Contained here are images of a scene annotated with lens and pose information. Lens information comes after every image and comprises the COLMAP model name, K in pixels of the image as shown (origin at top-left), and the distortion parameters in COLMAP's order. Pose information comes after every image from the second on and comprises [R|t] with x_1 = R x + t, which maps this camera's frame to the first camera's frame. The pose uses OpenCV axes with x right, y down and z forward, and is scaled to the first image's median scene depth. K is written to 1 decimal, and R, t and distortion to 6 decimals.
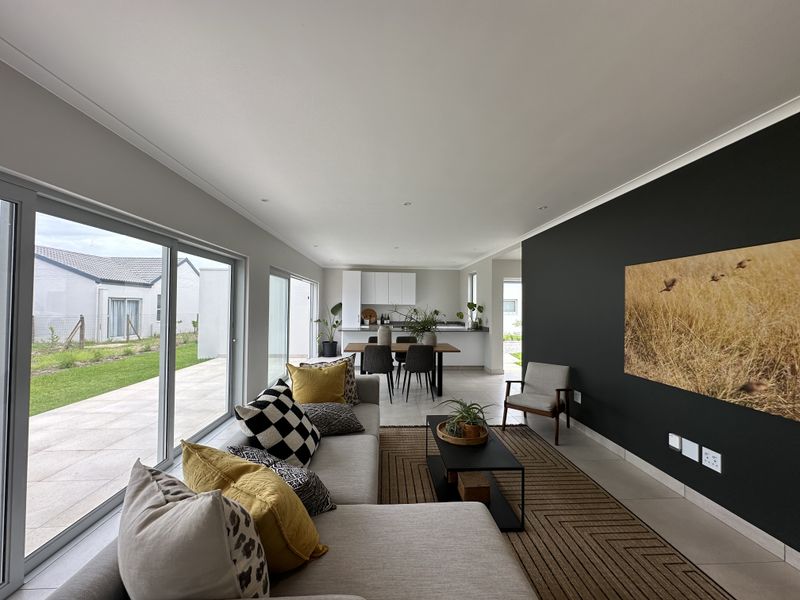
lens RADIAL K [[320.0, 0, 400.0], [0, 320.0, 300.0], [0, 0, 1]] dist [-0.003017, 0.000615]
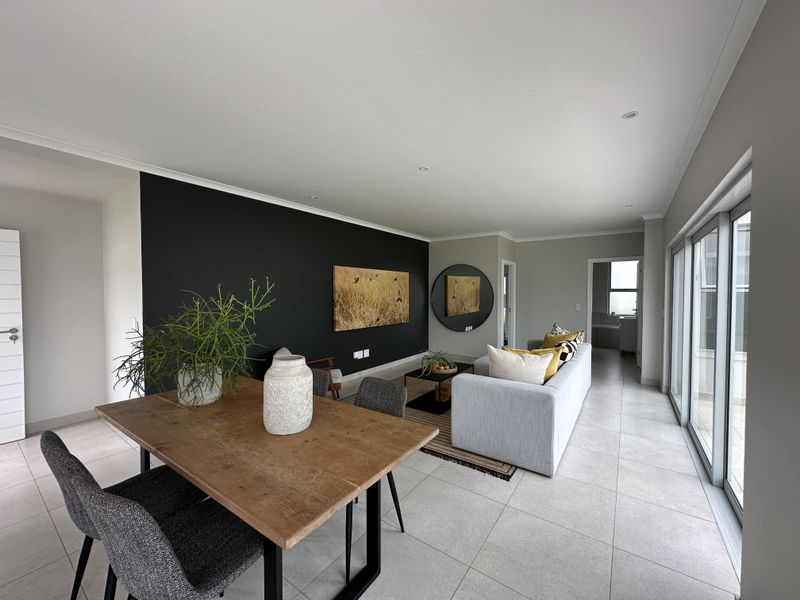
lens RADIAL K [[320.0, 0, 400.0], [0, 320.0, 300.0], [0, 0, 1]] dist [-0.003017, 0.000615]
pose [[-0.780434, -0.026736, 0.624666, -0.567873], [-0.020127, 0.999642, 0.017640, 0.033281], [-0.624914, 0.001194, -0.780693, 2.095182]]
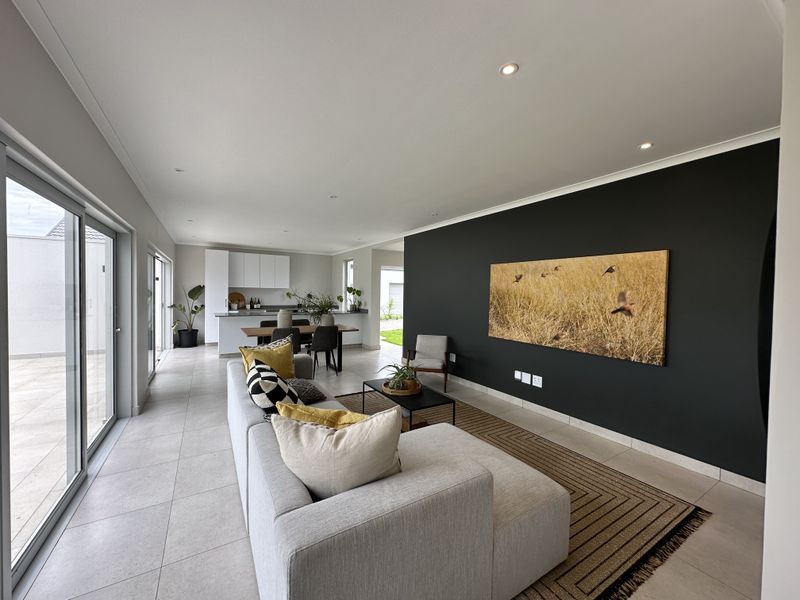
lens RADIAL K [[320.0, 0, 400.0], [0, 320.0, 300.0], [0, 0, 1]] dist [-0.003017, 0.000615]
pose [[0.881929, -0.007680, 0.471319, -0.365744], [-0.016195, 0.998783, 0.046579, -0.003063], [-0.471104, -0.048712, 0.880732, -0.109949]]
